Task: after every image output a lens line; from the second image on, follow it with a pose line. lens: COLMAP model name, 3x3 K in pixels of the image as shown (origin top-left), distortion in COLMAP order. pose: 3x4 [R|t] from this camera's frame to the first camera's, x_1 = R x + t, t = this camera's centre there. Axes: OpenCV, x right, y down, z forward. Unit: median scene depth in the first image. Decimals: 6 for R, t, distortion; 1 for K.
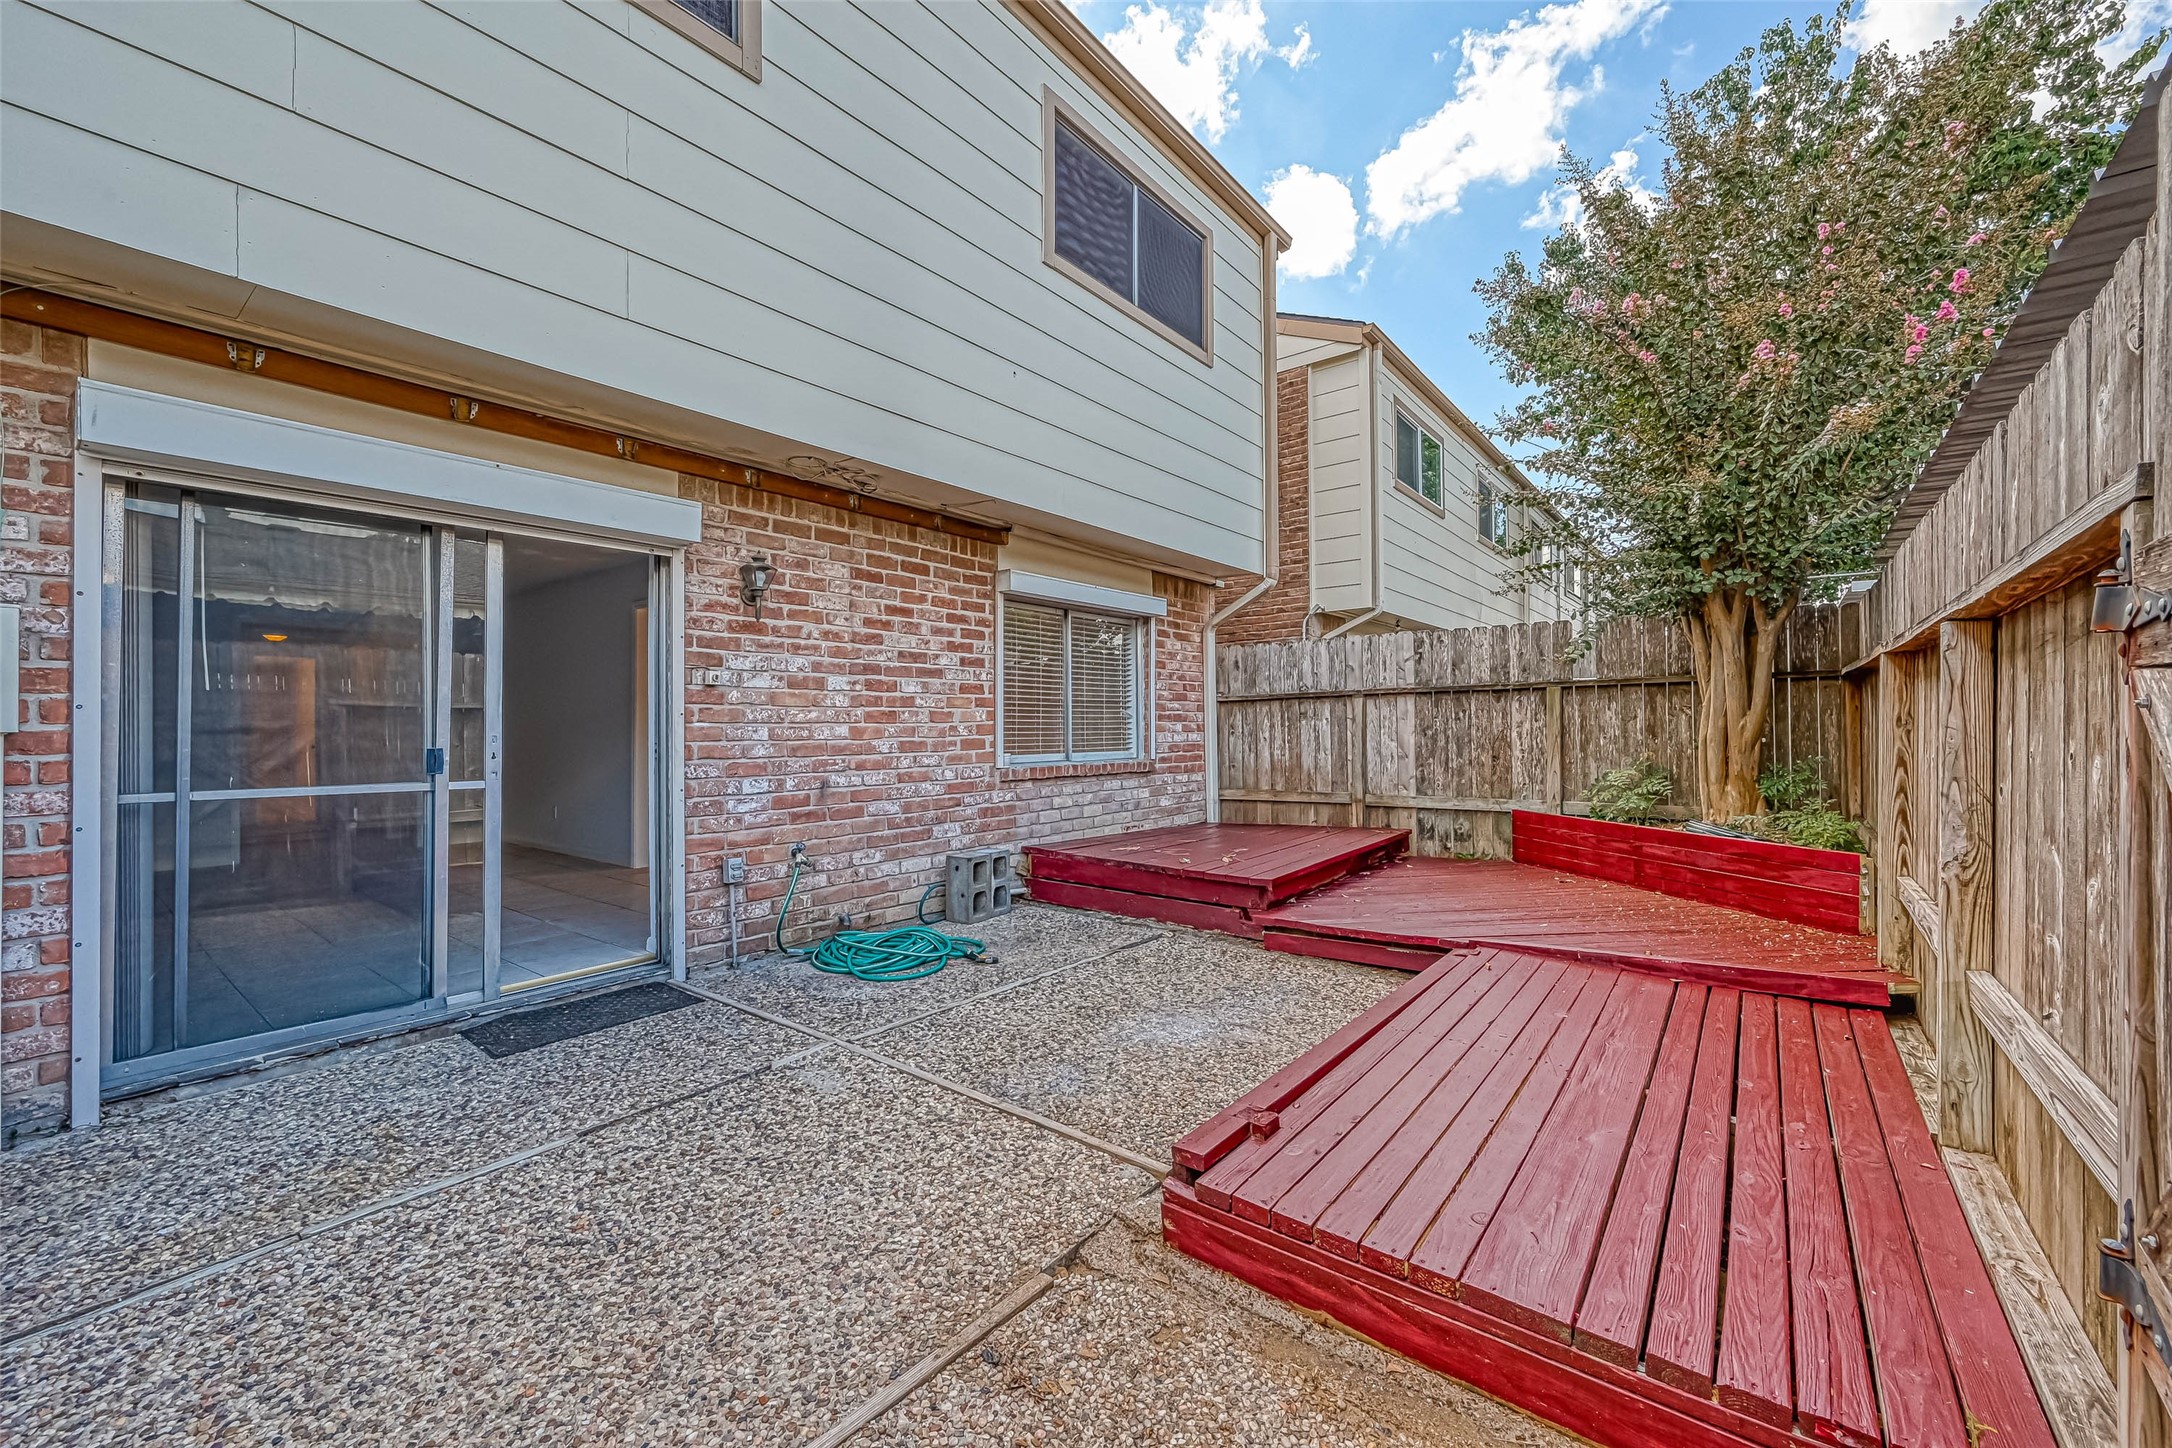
lens RADIAL K [[862.1, 0, 1092.9], [0, 862.1, 719.6], [0, 0, 1]] dist [0.000443, -0.000238]
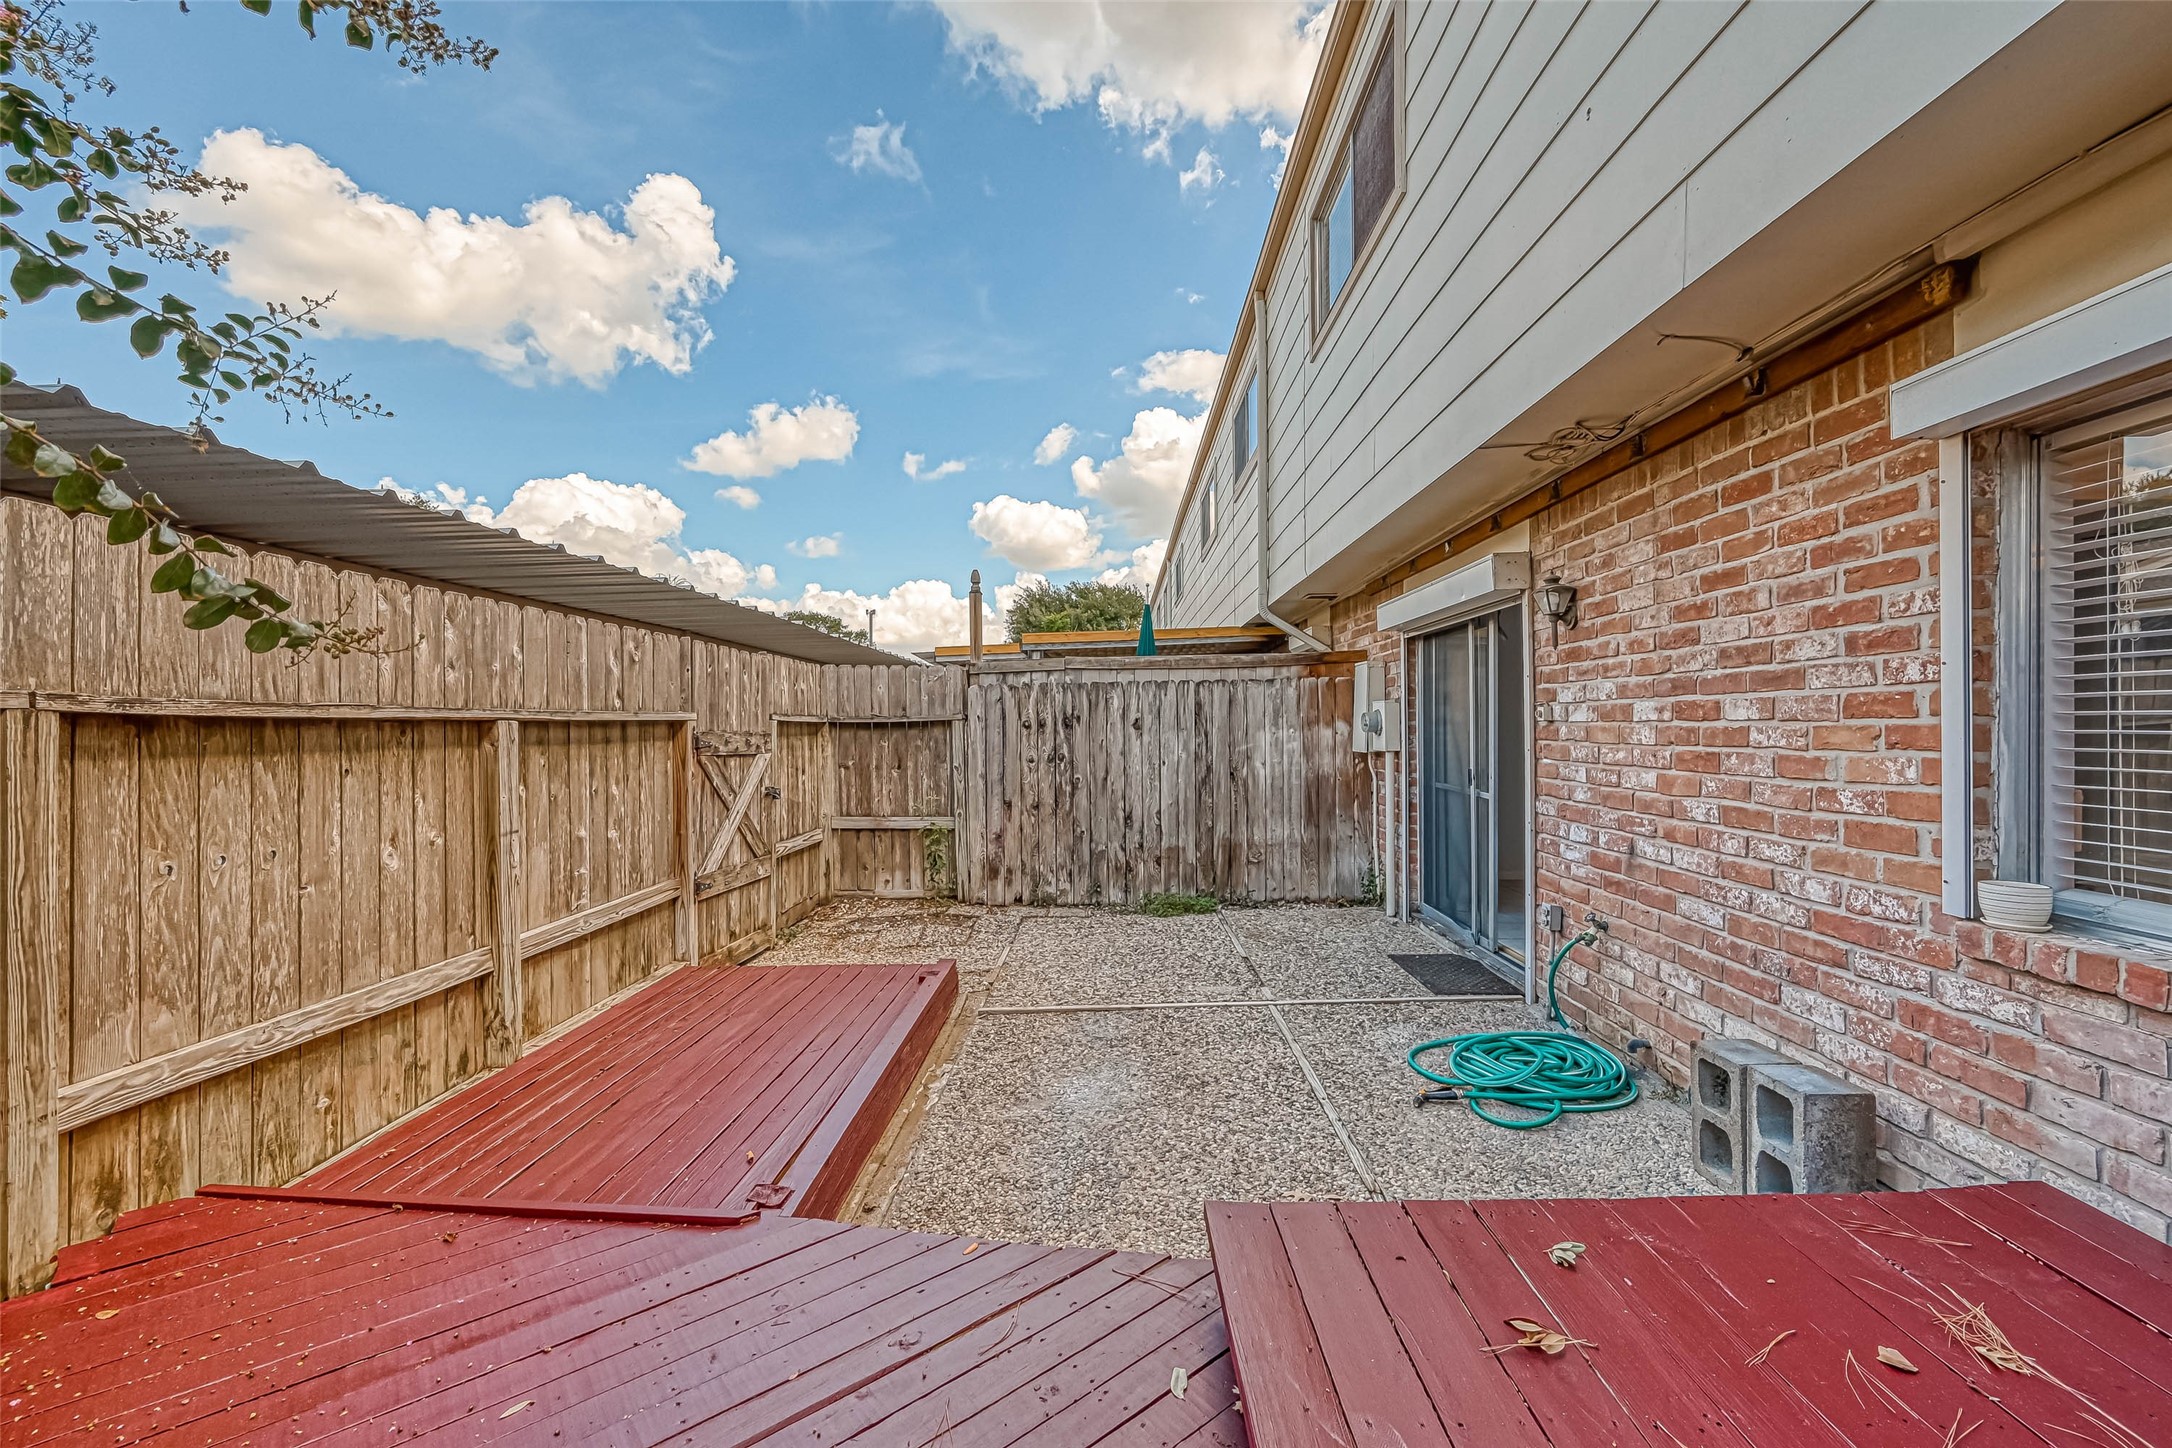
lens RADIAL K [[862.1, 0, 1084.2], [0, 862.1, 719.0], [0, 0, 1]] dist [0.000443, -0.000238]
pose [[-0.803926, 0.009682, -0.594651, 0.461582], [0.018623, 0.999787, -0.008898, -0.035747], [0.594438, -0.018228, -0.803935, 1.216606]]
